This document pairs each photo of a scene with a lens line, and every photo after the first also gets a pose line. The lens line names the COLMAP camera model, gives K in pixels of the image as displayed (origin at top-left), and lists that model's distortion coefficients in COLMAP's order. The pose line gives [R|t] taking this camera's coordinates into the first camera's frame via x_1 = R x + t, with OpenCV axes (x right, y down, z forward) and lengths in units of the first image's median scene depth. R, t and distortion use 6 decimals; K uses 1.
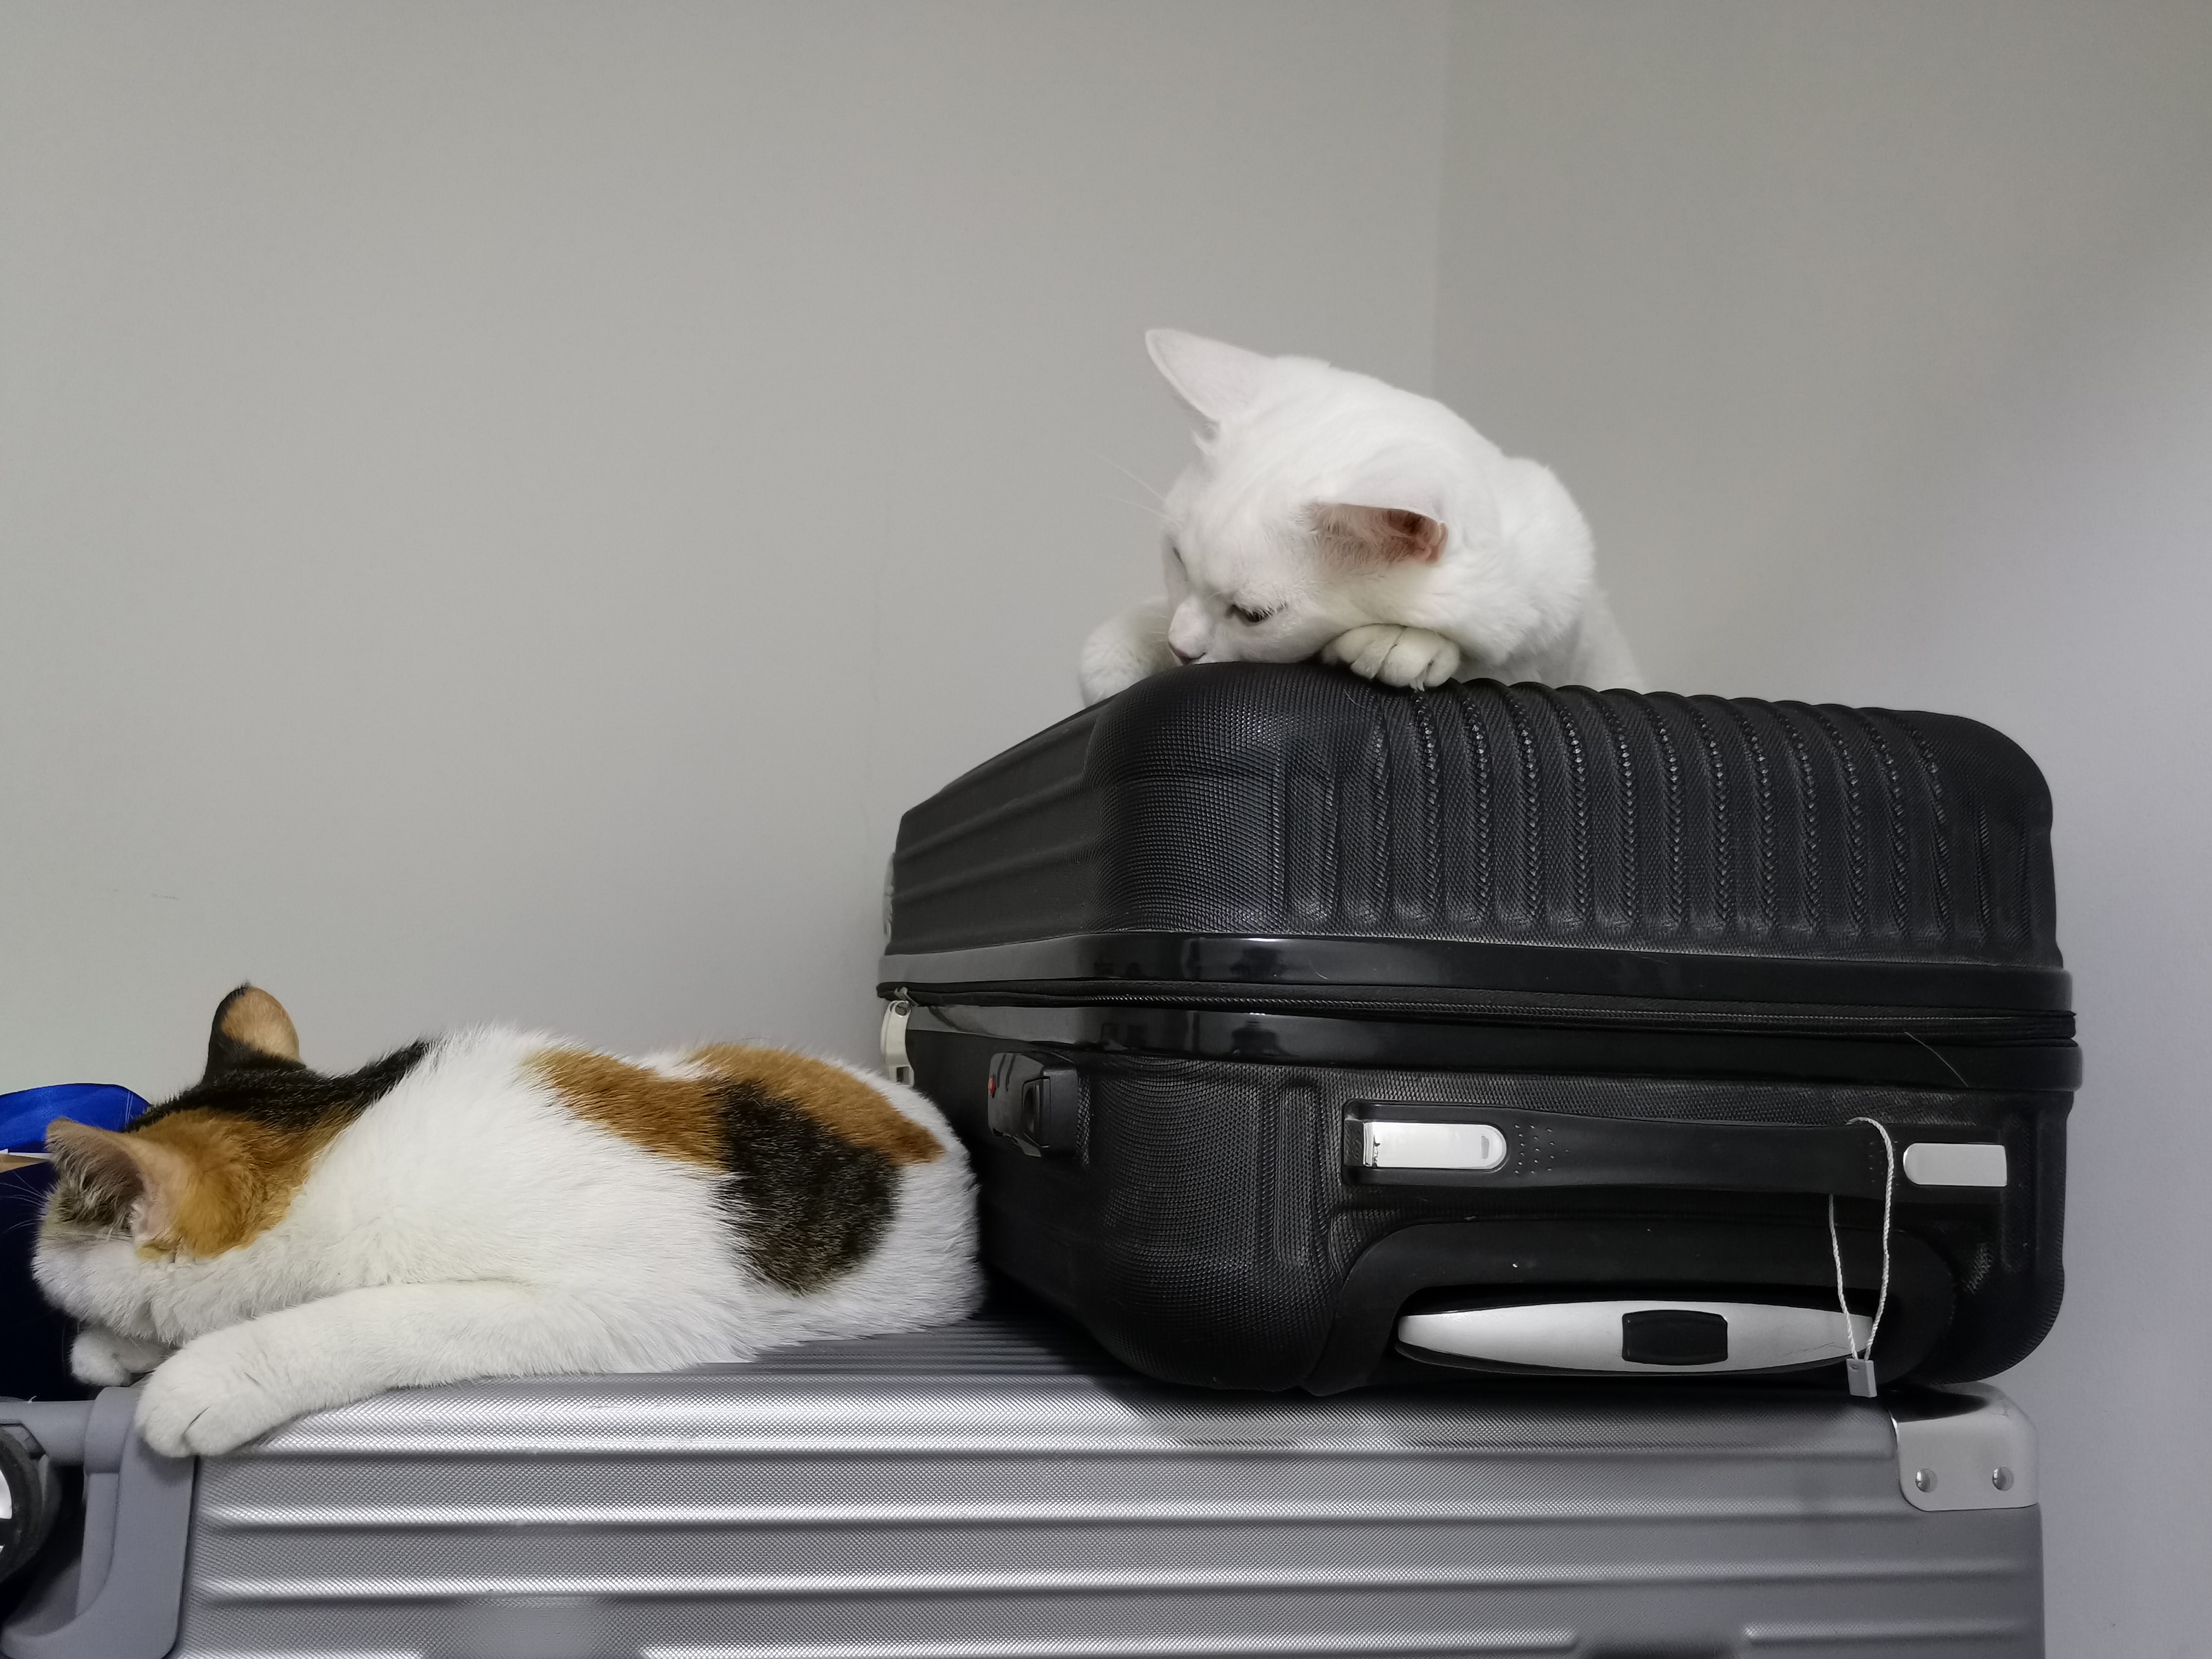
lens RADIAL K [[1769.8, 0, 1106.0], [0, 1769.8, 829.5], [0, 0, 1]] dist [0.070600, -0.112616]
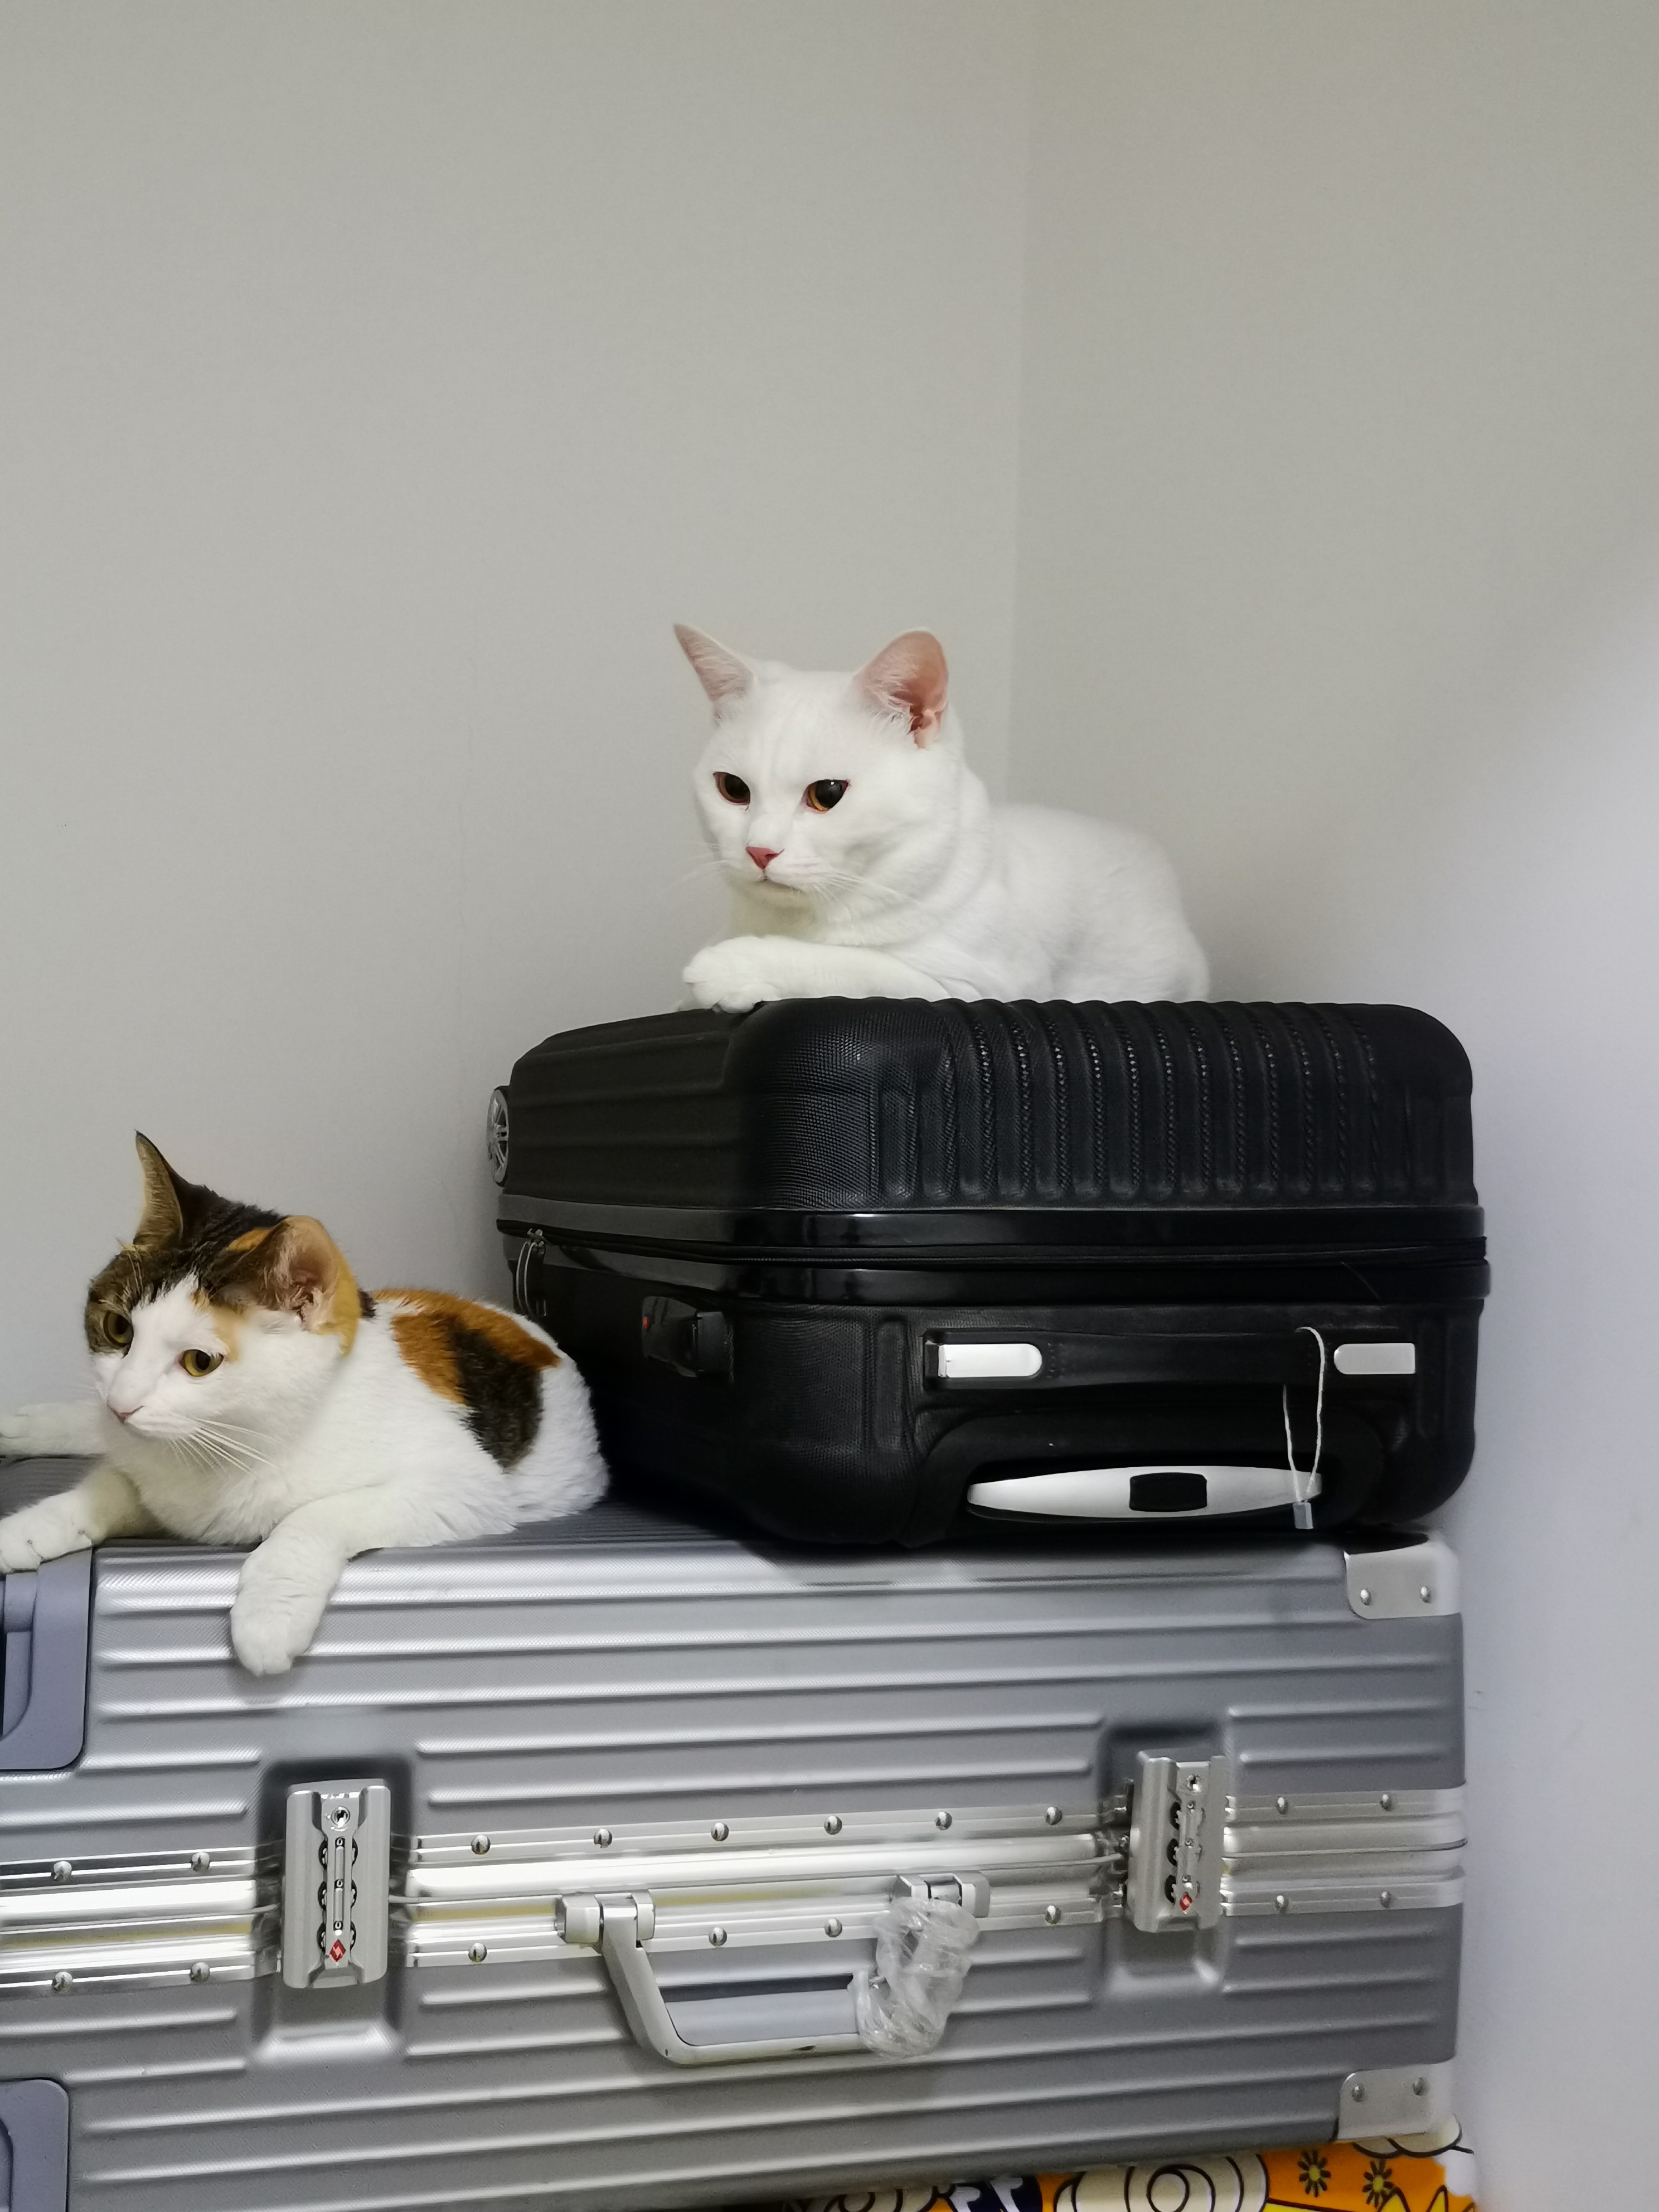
lens RADIAL K [[2385.0, 0, 829.5], [0, 2385.0, 1106.0], [0, 0, 1]] dist [-0.000344, -0.032894]
pose [[0.996369, -0.024638, 0.081497, -0.079464], [0.018465, 0.996963, 0.075650, -0.150679], [-0.083113, -0.073871, 0.993798, -0.760231]]
